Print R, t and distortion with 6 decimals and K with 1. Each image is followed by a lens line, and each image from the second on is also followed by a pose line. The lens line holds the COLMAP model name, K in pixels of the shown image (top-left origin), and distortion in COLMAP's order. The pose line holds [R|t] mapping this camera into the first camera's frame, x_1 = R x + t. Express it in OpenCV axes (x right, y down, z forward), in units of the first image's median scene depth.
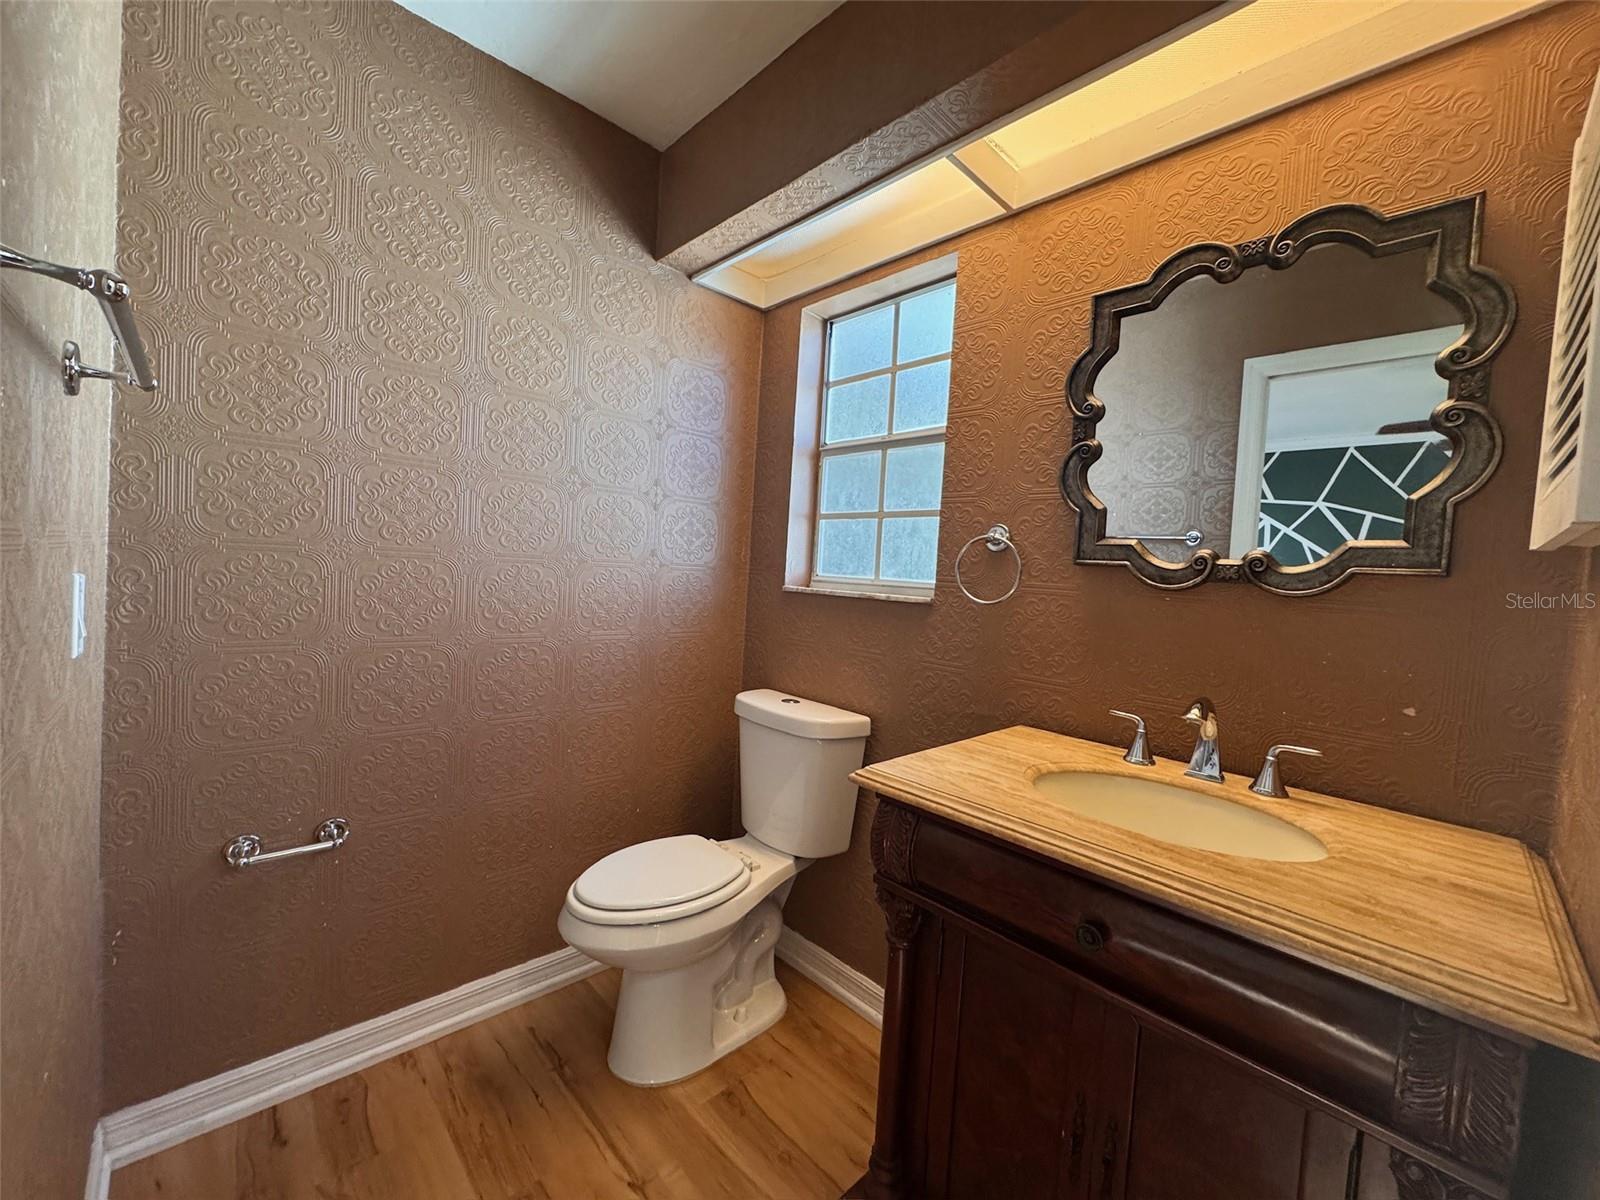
lens RADIAL K [[634.5, 0, 798.7], [0, 634.5, 597.4], [0, 0, 1]] dist [-0.004997, -0.000593]
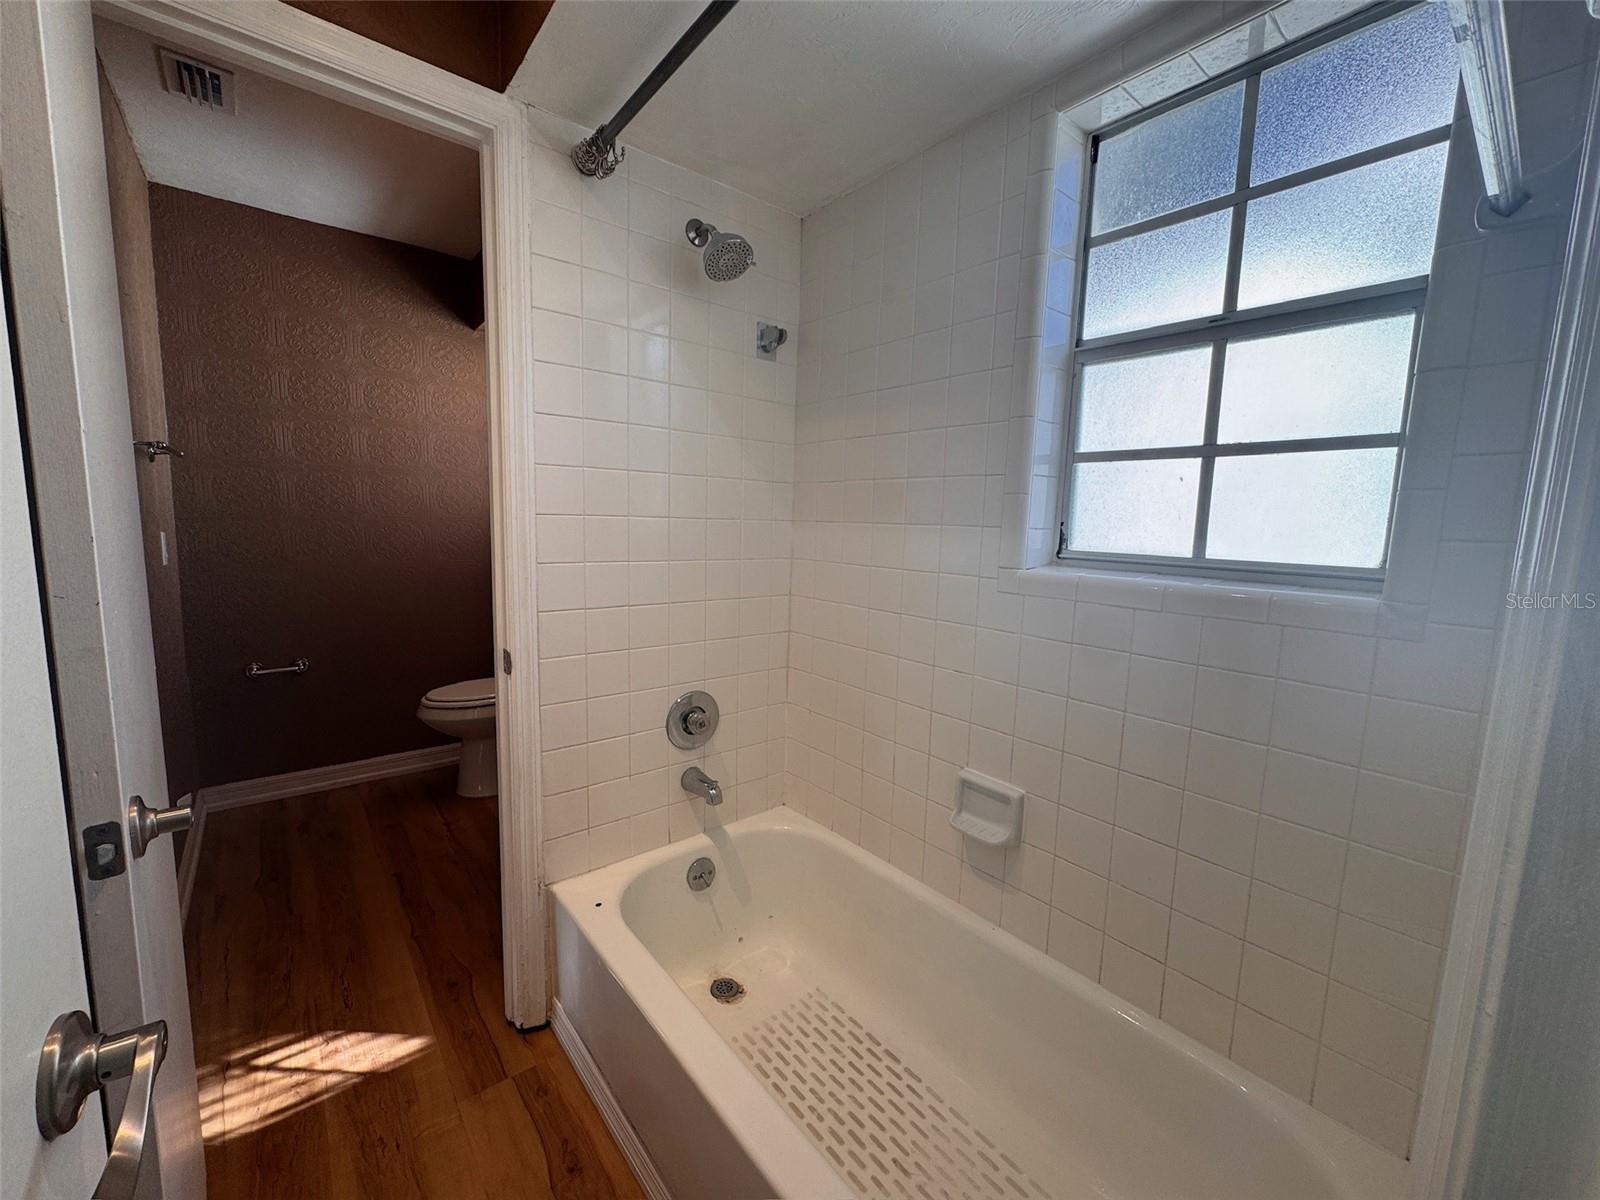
lens RADIAL K [[634.5, 0, 799.5], [0, 634.5, 599.1], [0, 0, 1]] dist [-0.004997, -0.000593]
pose [[0.996963, -0.033696, -0.070215, 0.959055], [0.038557, 0.996867, 0.069063, 0.103390], [0.067668, -0.071560, 0.995138, -0.831726]]
